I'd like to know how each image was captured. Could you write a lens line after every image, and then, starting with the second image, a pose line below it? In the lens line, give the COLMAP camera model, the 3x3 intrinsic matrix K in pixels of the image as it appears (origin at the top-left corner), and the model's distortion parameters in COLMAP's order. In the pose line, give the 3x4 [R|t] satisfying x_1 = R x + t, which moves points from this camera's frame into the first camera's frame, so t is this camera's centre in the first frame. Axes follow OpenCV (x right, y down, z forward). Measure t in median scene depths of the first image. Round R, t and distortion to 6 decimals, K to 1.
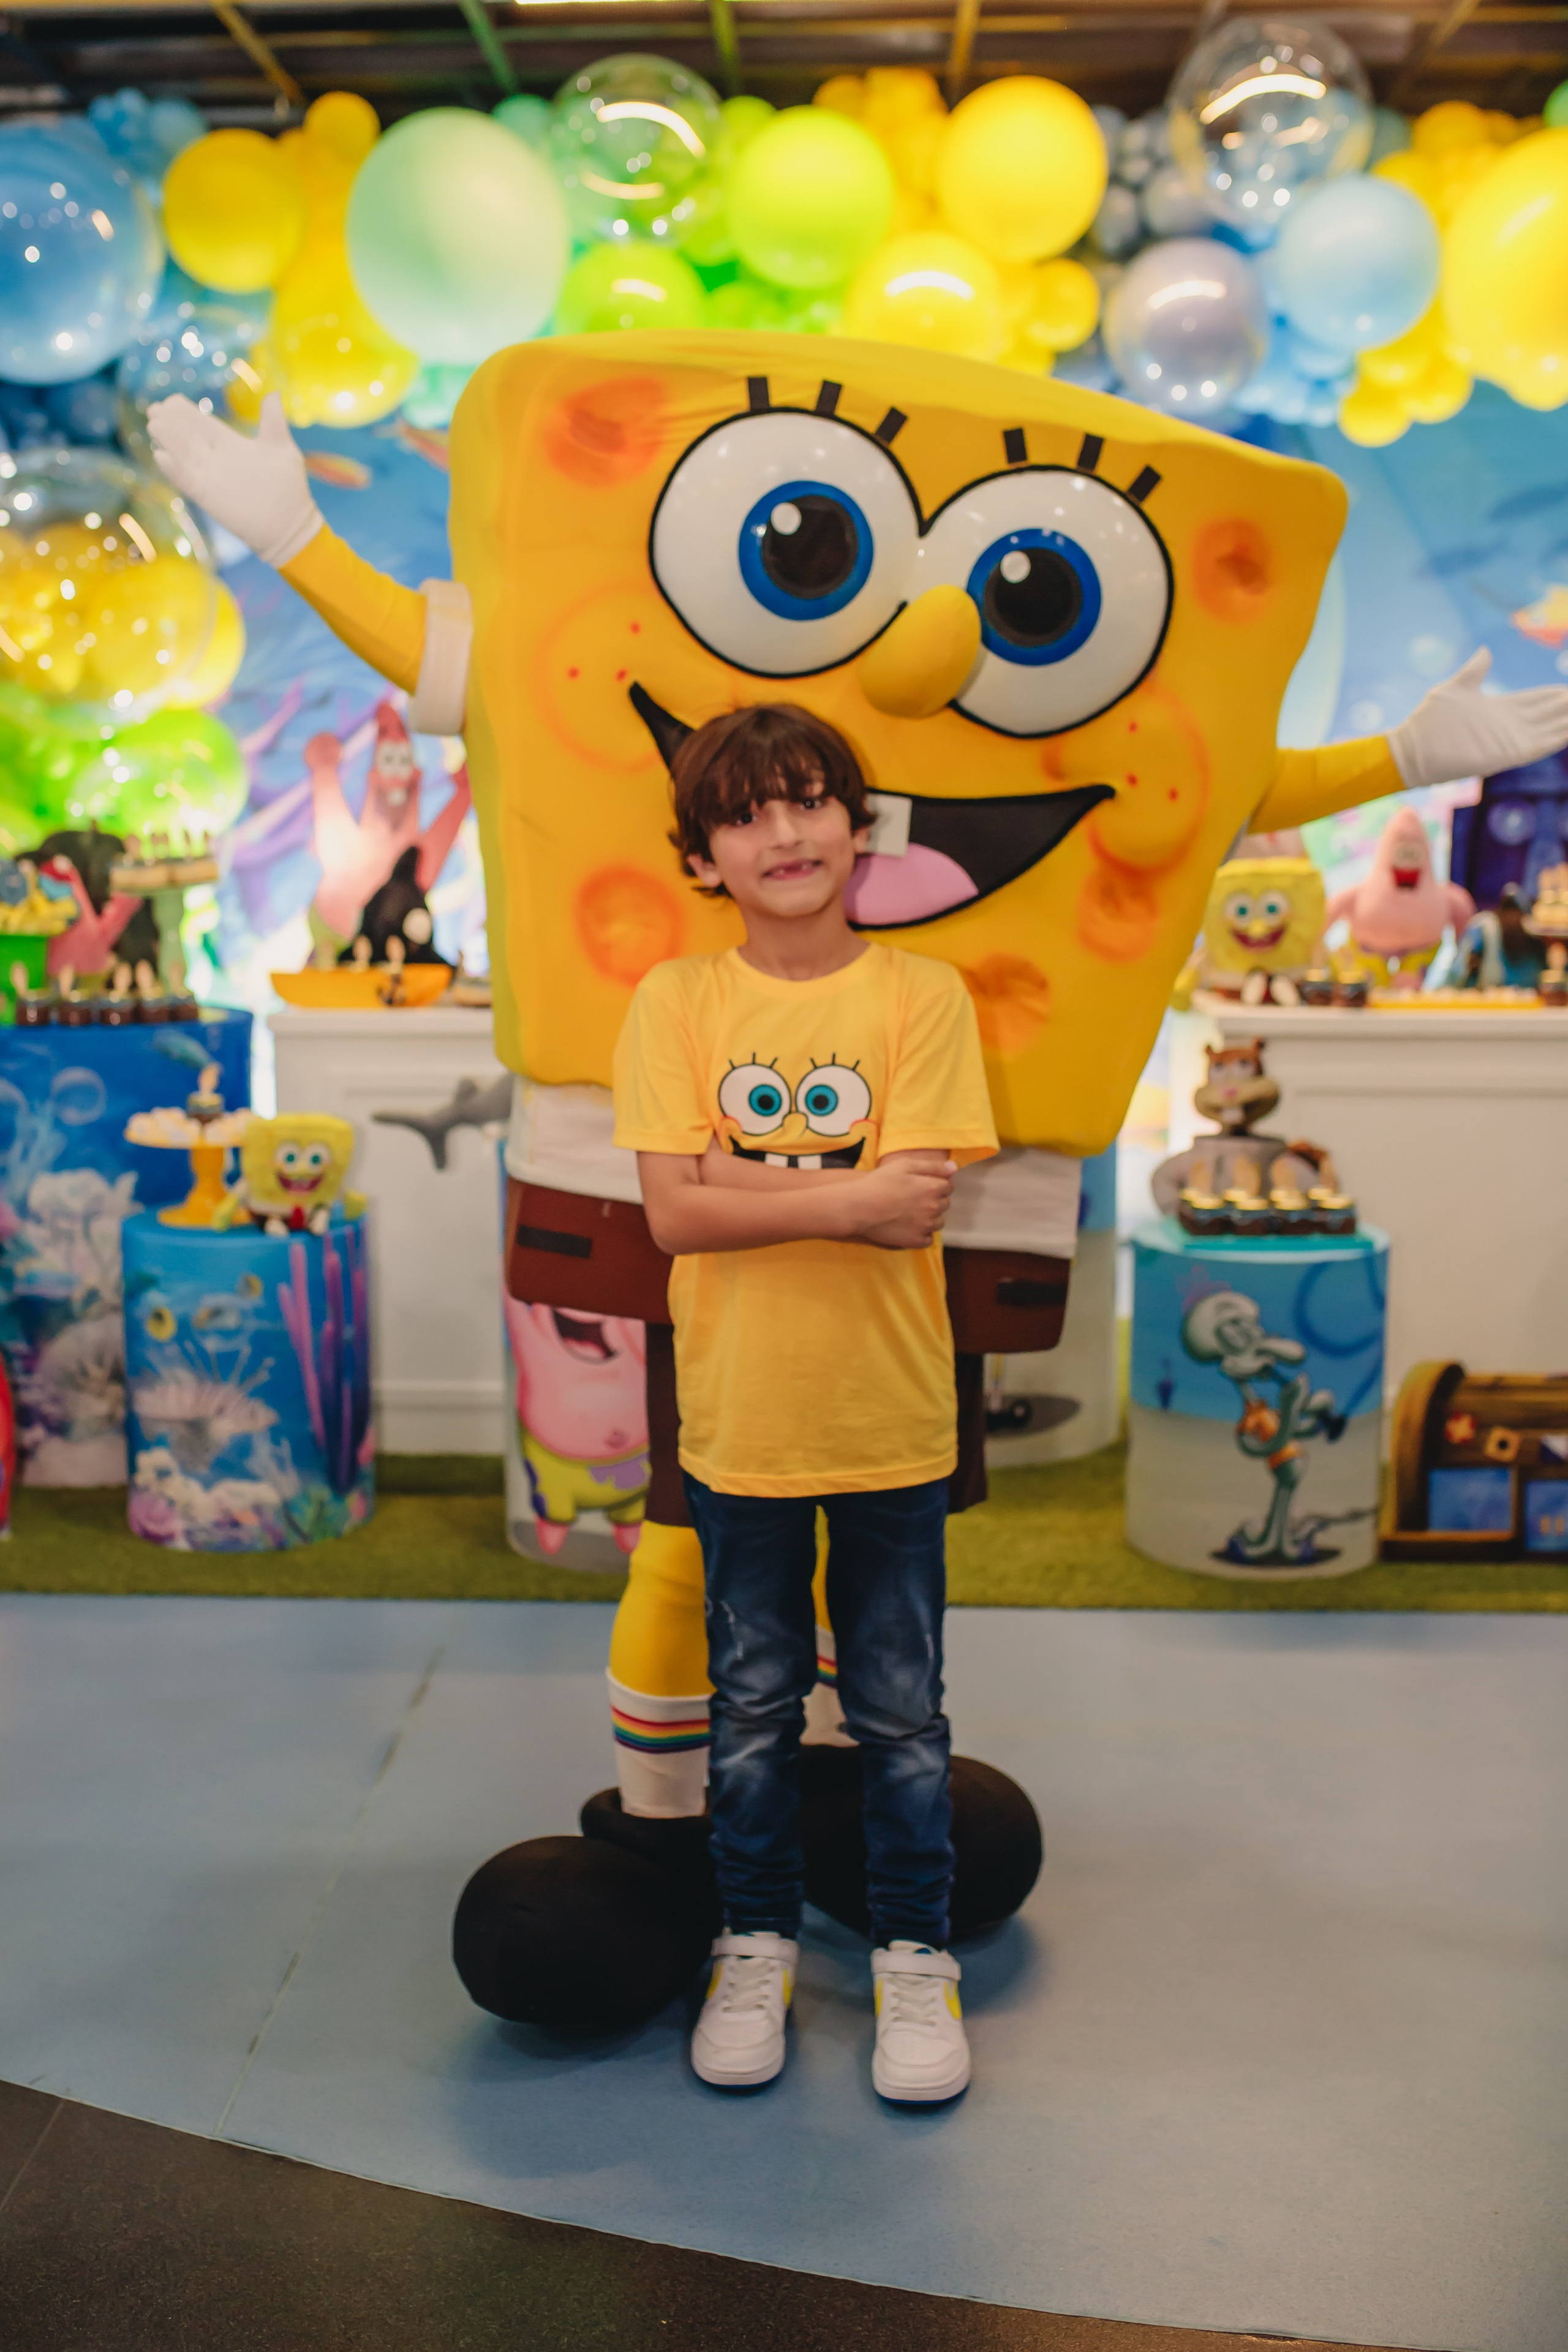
lens RADIAL K [[2520.2, 0, 706.4], [0, 2520.2, 1089.1], [0, 0, 1]] dist [-0.023509, 0.000000]
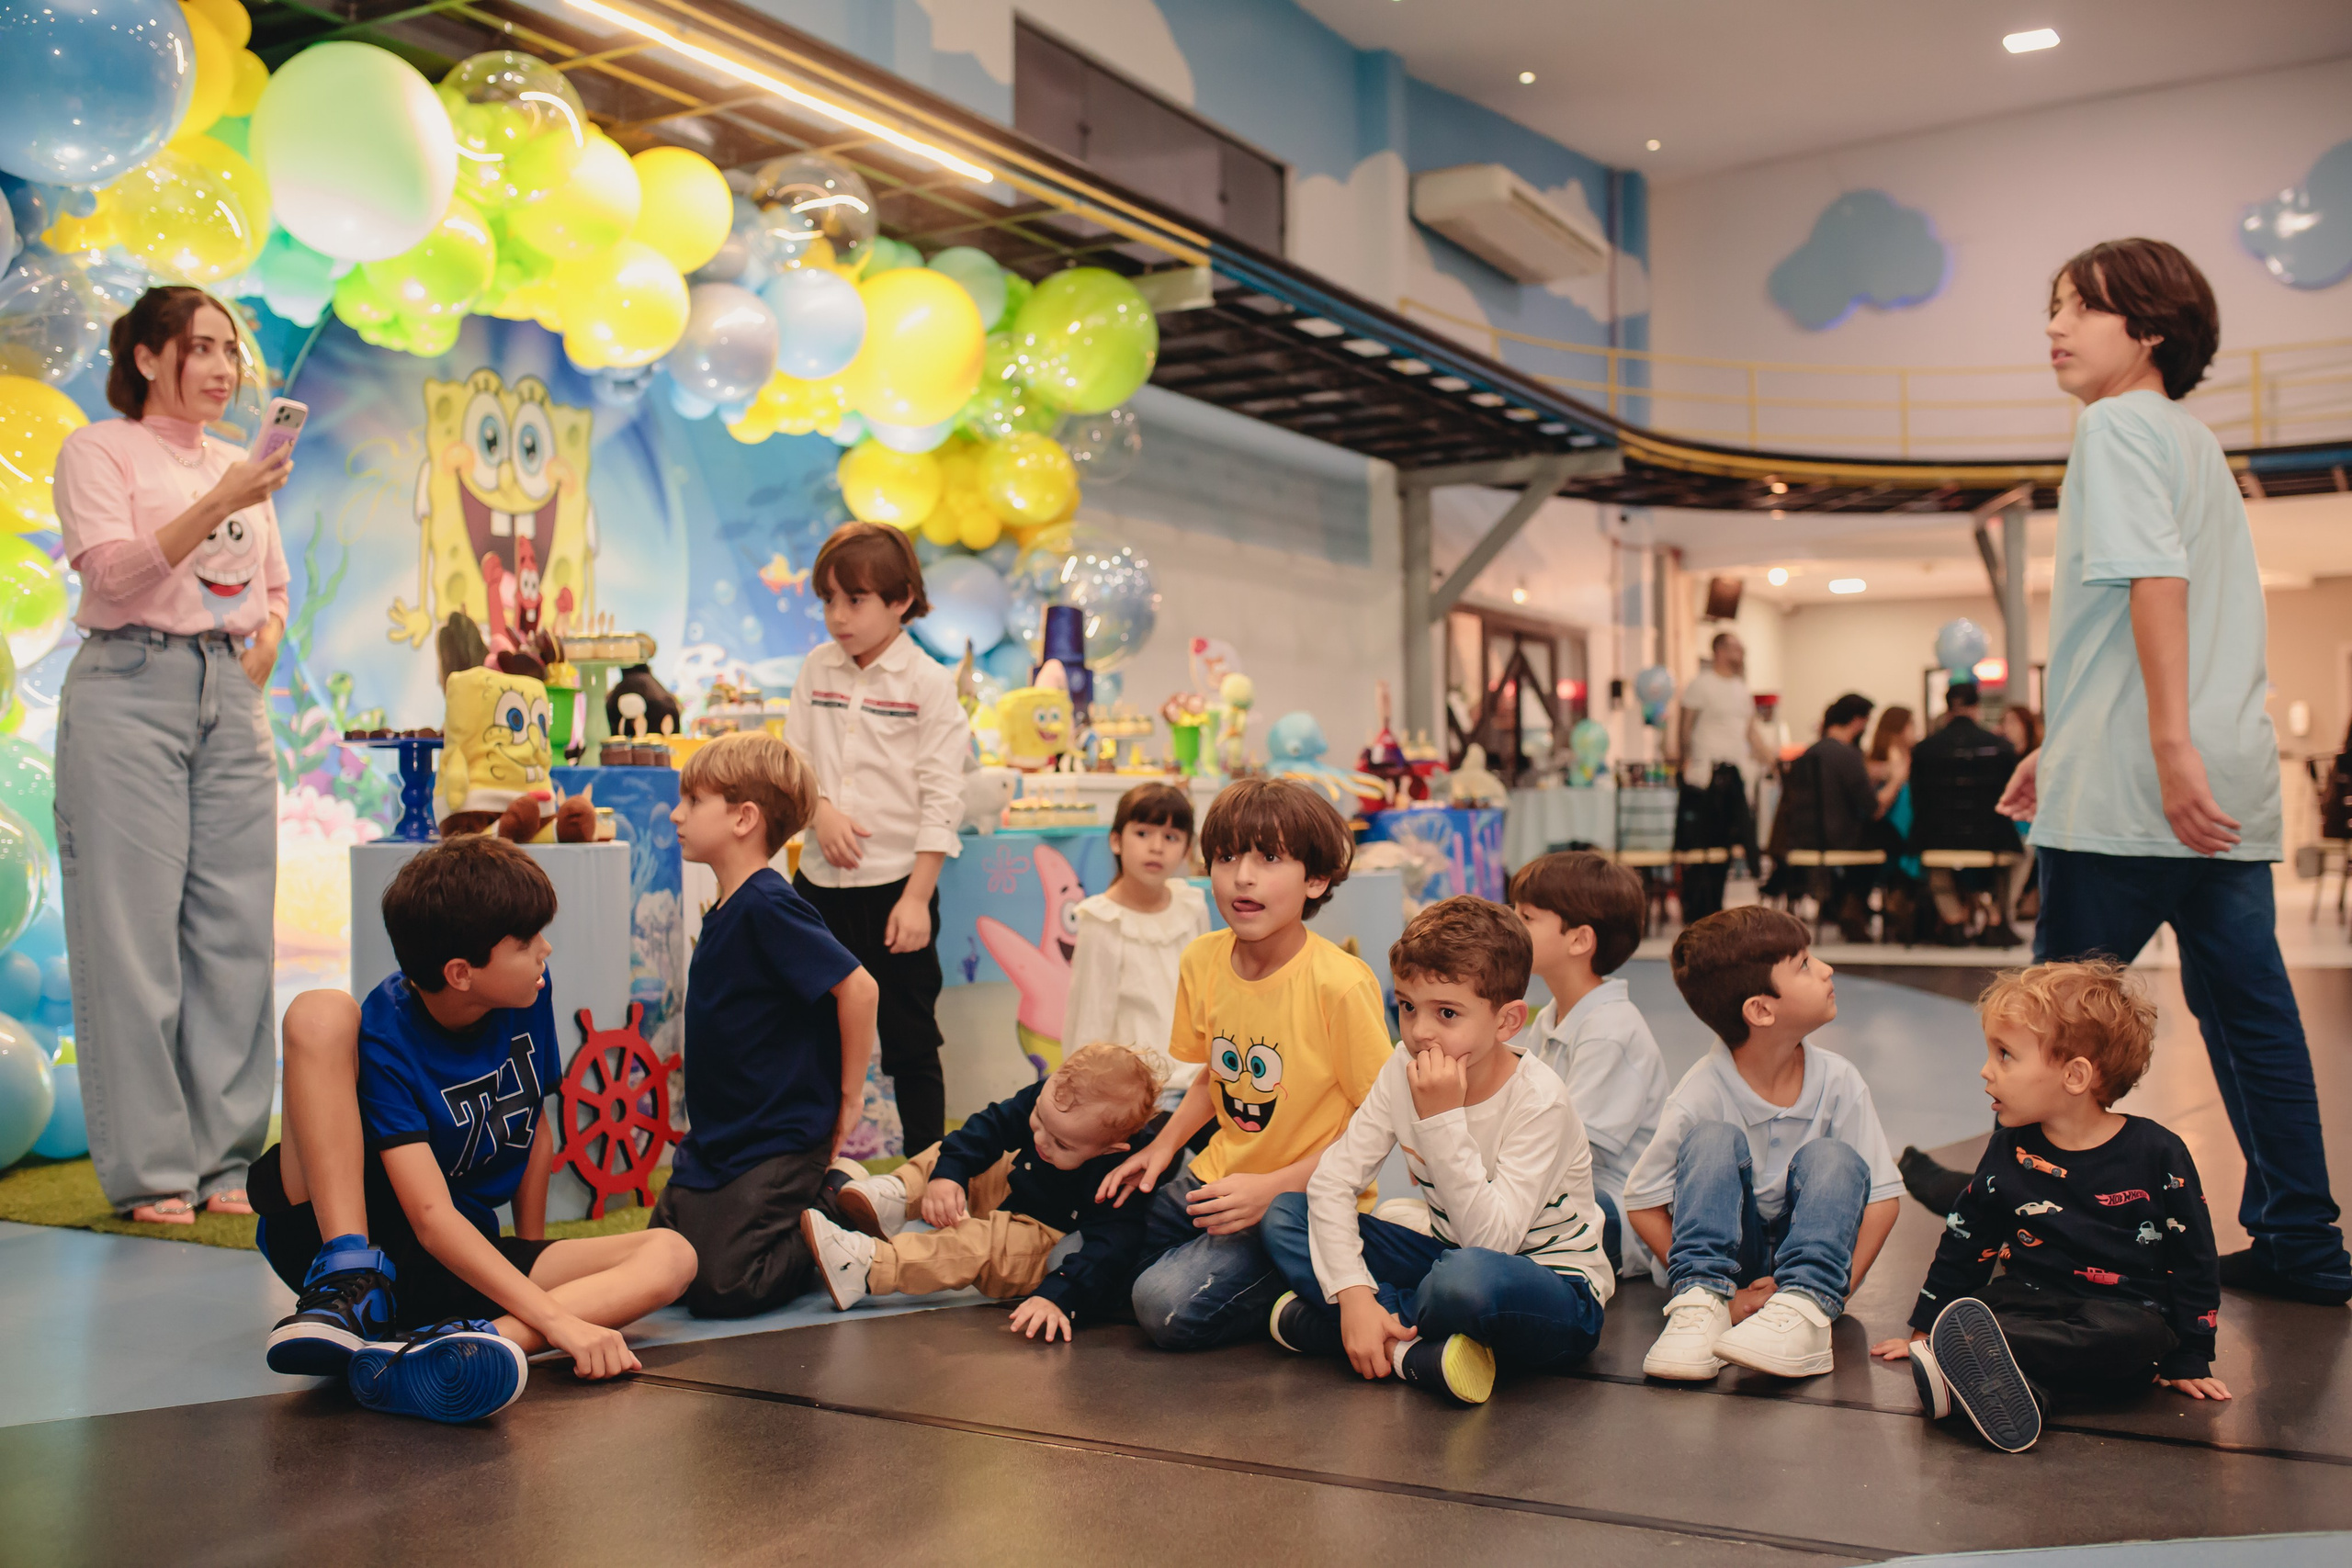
lens RADIAL K [[2327.0, 0, 1169.0], [0, 2327.0, 781.5], [0, 0, 1]] dist [-0.005704, 0.000000]
pose [[0.435601, 0.013113, 0.900044, -1.066229], [0.129331, 0.988608, -0.076997, 0.091846], [-0.890800, 0.149944, 0.428943, 0.301499]]
